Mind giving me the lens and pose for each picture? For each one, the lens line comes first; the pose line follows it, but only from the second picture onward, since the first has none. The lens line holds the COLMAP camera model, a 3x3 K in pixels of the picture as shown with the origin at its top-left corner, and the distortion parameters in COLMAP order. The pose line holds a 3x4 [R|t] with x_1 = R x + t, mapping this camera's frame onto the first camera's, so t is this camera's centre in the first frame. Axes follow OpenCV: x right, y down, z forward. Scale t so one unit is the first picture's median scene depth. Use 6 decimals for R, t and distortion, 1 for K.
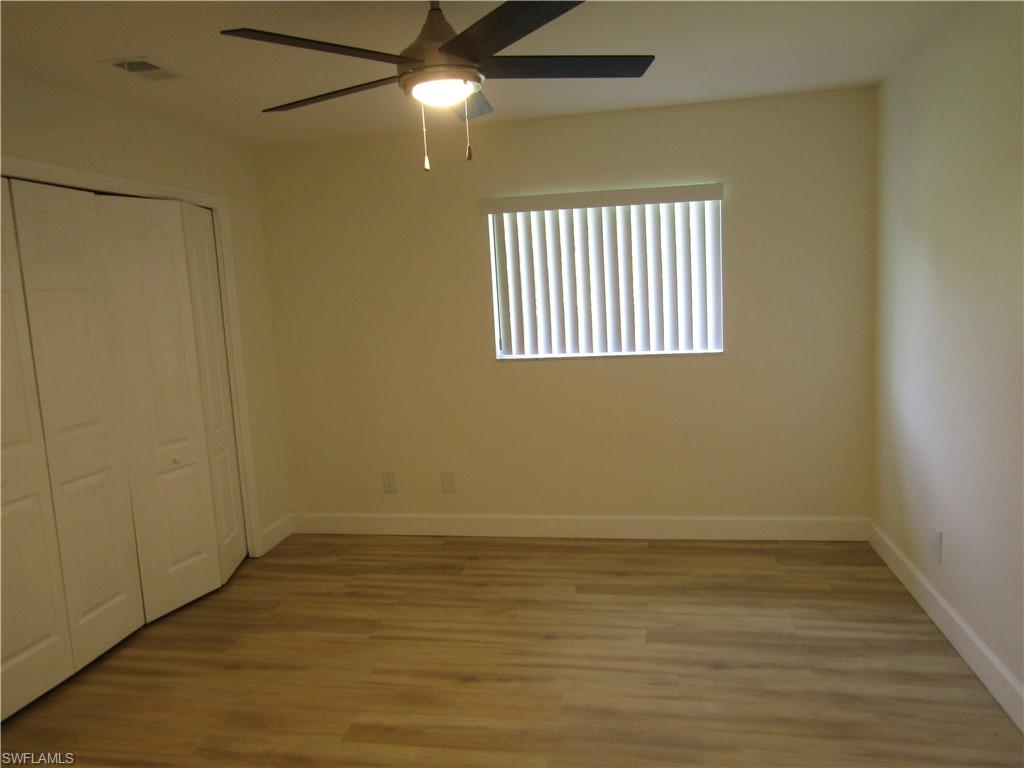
lens RADIAL K [[734.2, 0, 512.0], [0, 734.2, 384.0], [0, 0, 1]] dist [-0.000942, 0.001606]
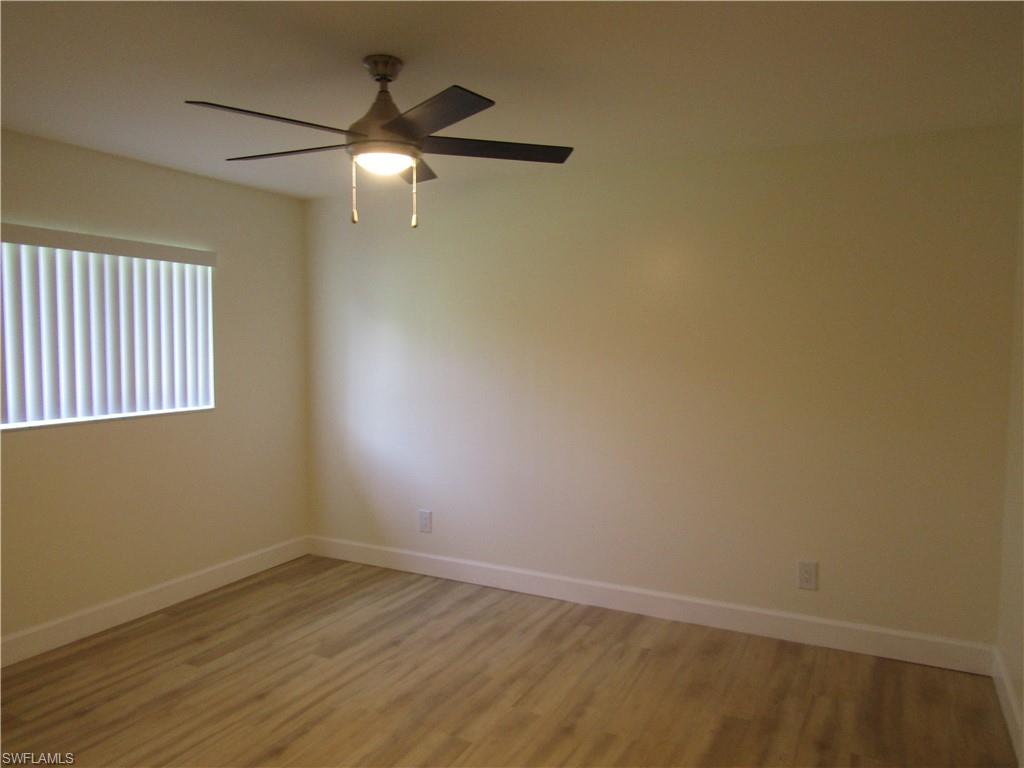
lens RADIAL K [[731.8, 0, 512.0], [0, 731.8, 384.0], [0, 0, 1]] dist [-0.007058, -0.004318]
pose [[0.276716, -0.005459, 0.960936, -0.717011], [0.112005, 0.993351, -0.026610, -0.001364], [-0.954402, 0.114993, 0.275488, 0.342255]]
